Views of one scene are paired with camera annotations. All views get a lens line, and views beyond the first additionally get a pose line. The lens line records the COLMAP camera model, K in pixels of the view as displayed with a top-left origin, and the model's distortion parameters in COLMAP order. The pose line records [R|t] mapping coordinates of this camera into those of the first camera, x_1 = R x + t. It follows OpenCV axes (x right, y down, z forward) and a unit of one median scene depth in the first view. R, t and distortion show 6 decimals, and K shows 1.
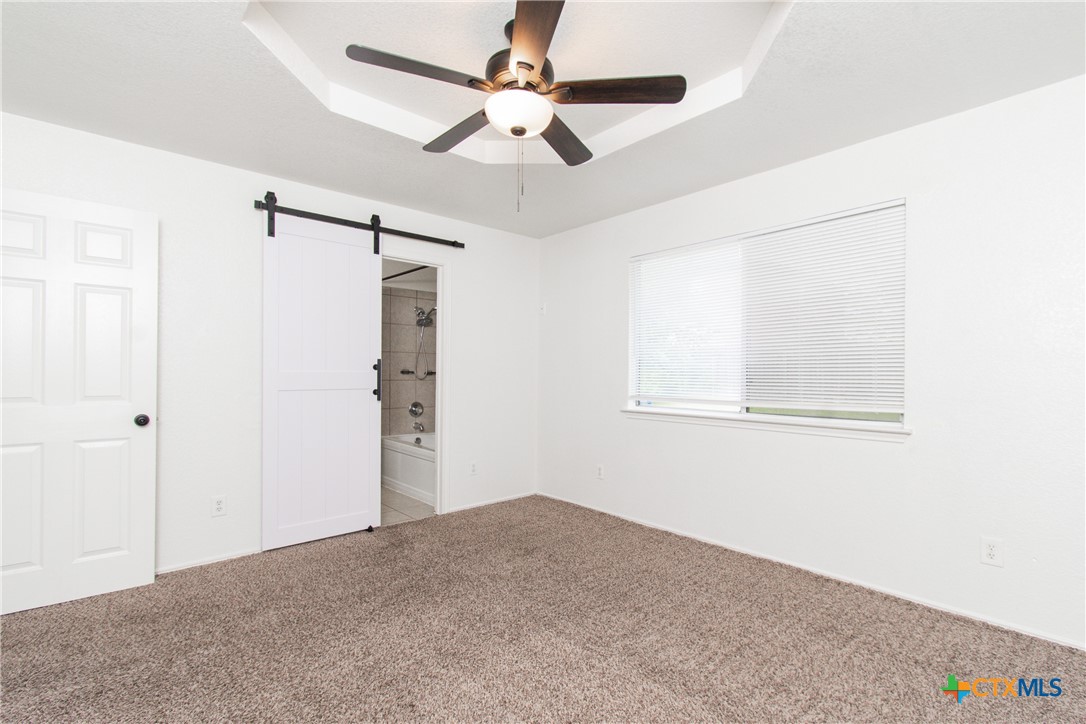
lens RADIAL K [[477.1, 0, 544.7], [0, 477.1, 367.6], [0, 0, 1]] dist [0.001558, 0.000600]
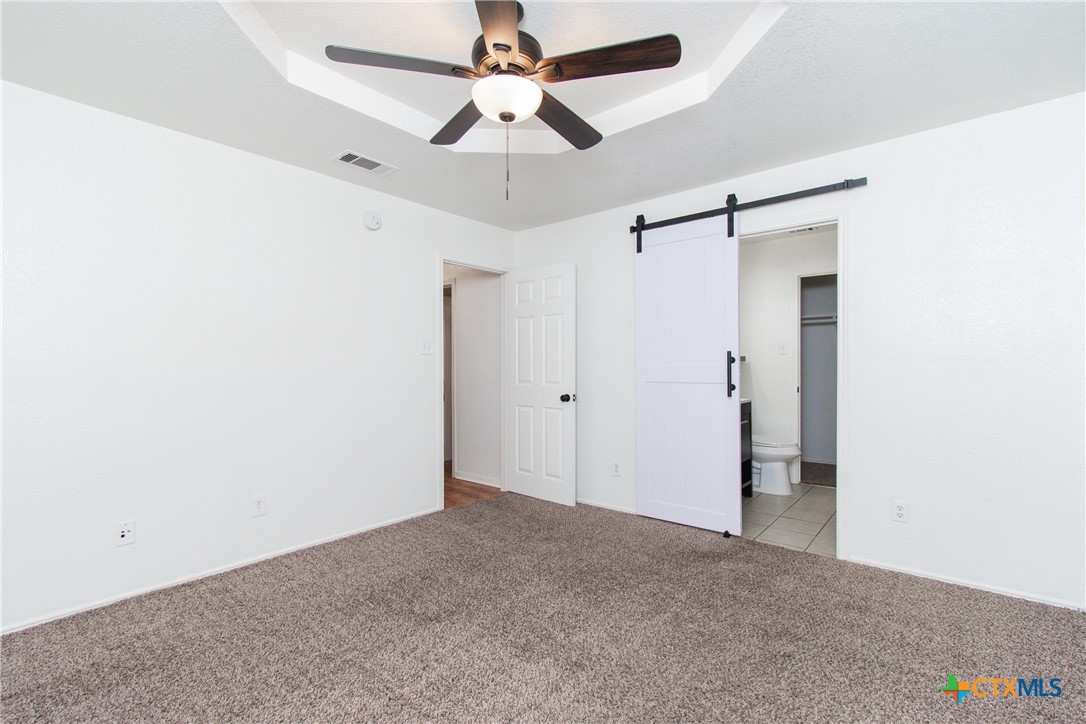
lens RADIAL K [[477.1, 0, 546.0], [0, 477.1, 361.1], [0, 0, 1]] dist [0.001558, 0.000600]
pose [[0.179461, -0.014267, -0.983662, 0.521803], [0.014820, 0.999821, -0.011797, 0.006913], [0.983653, -0.012461, 0.179641, 0.520666]]
